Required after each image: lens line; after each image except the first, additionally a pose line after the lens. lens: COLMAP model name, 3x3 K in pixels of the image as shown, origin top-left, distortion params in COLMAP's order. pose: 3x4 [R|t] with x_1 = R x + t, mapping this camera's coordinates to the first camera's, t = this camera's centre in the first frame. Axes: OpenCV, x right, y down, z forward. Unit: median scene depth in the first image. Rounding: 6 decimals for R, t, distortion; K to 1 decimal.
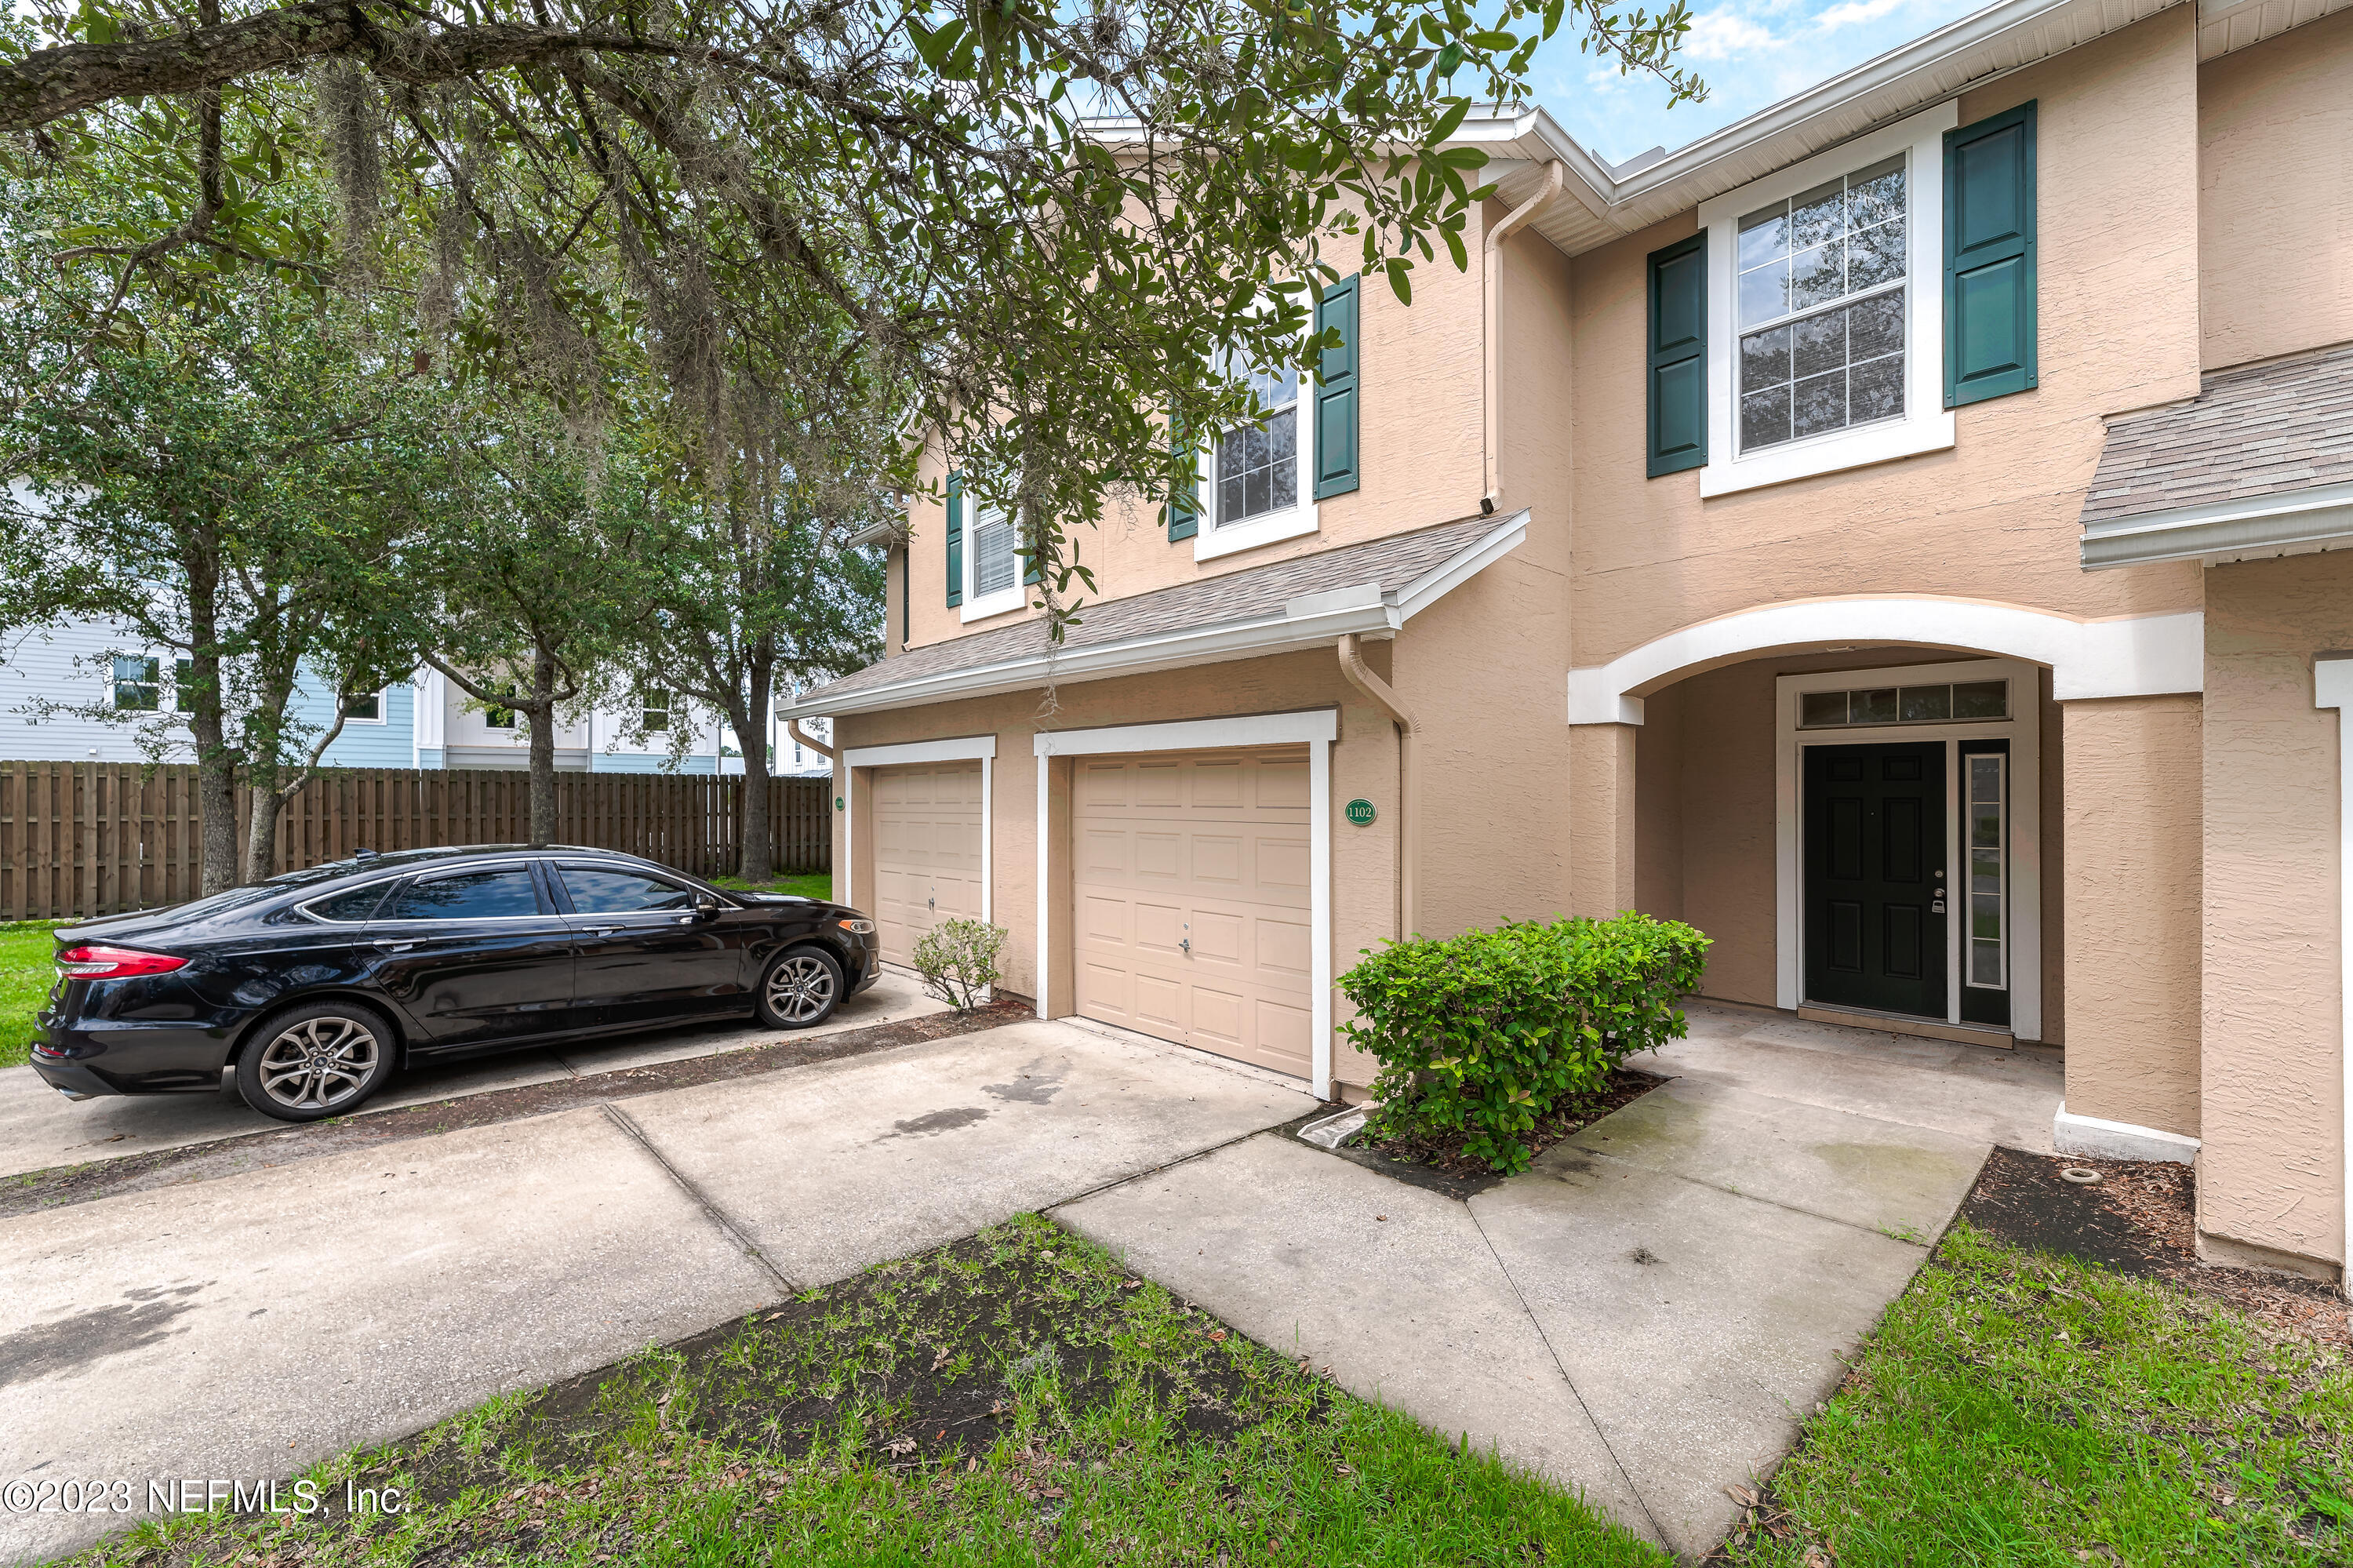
lens RADIAL K [[958.5, 0, 1175.5], [0, 958.5, 782.8], [0, 0, 1]] dist [0.001846, -0.001374]
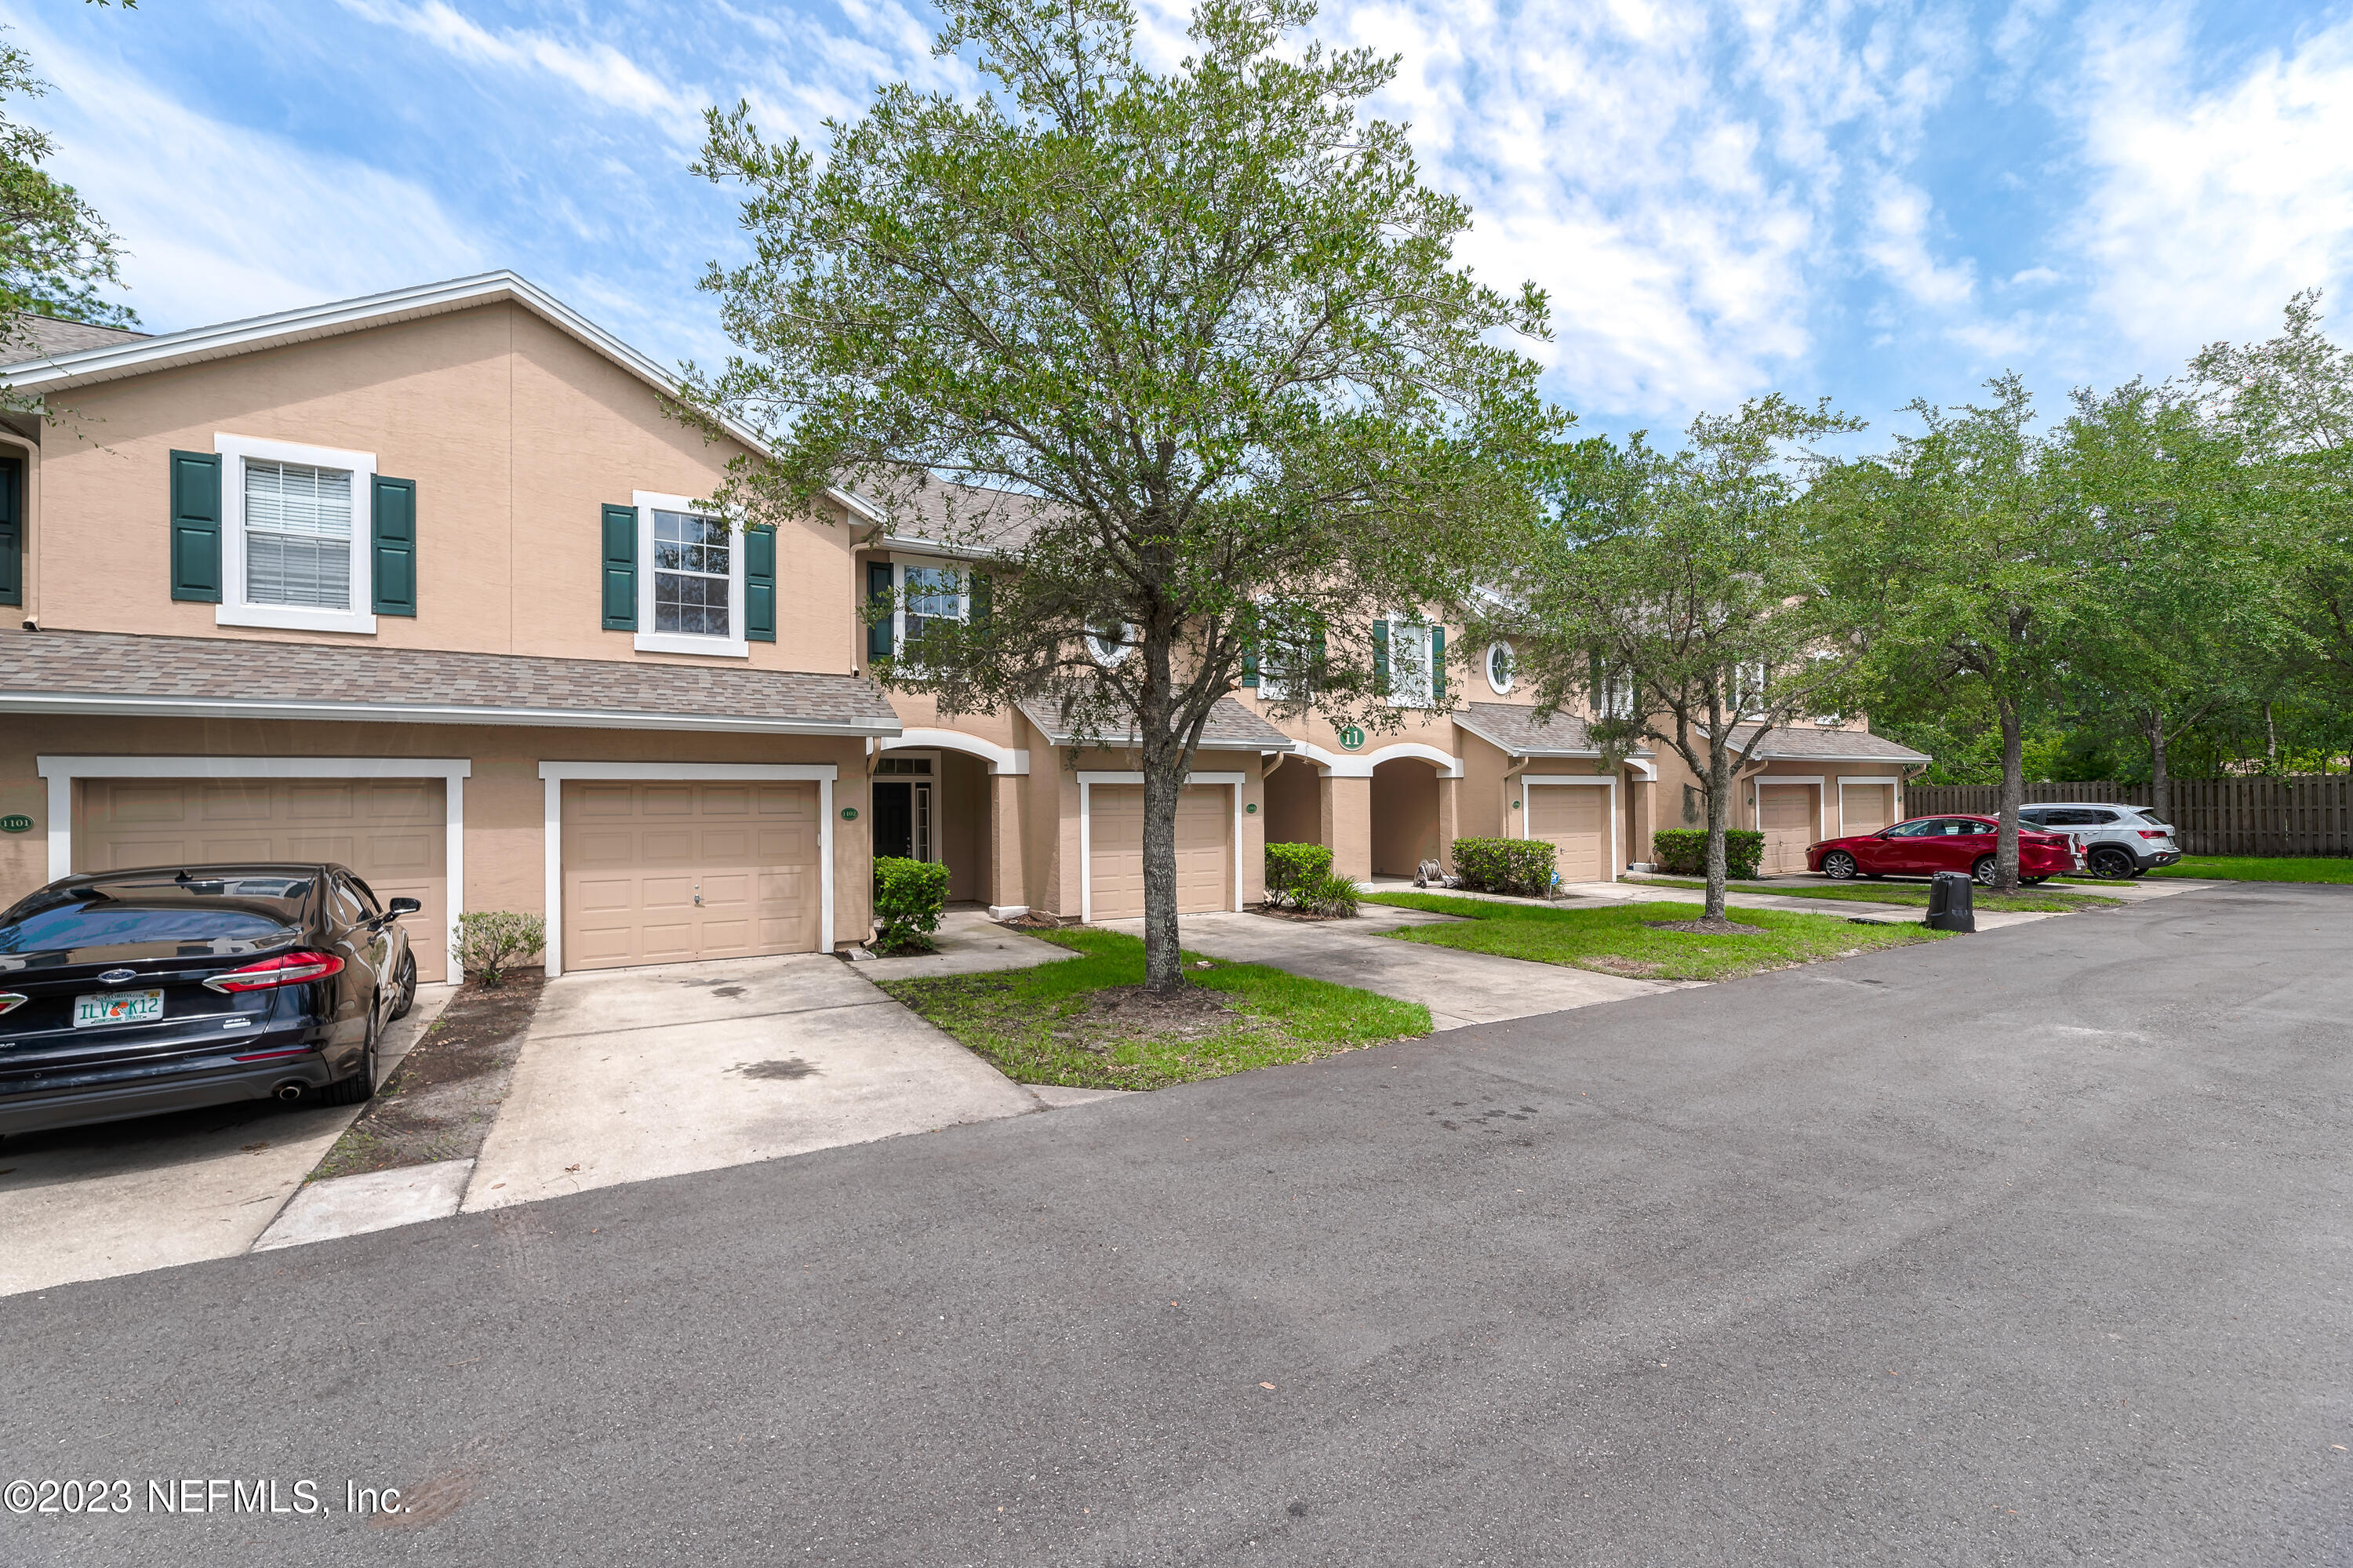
lens RADIAL K [[958.5, 0, 1176.2], [0, 958.5, 793.0], [0, 0, 1]] dist [0.001846, -0.001374]
pose [[0.194528, 0.007845, 0.980866, -1.500427], [-0.006733, 0.999955, -0.006662, -0.006128], [-0.980874, -0.005308, 0.194572, -0.127500]]
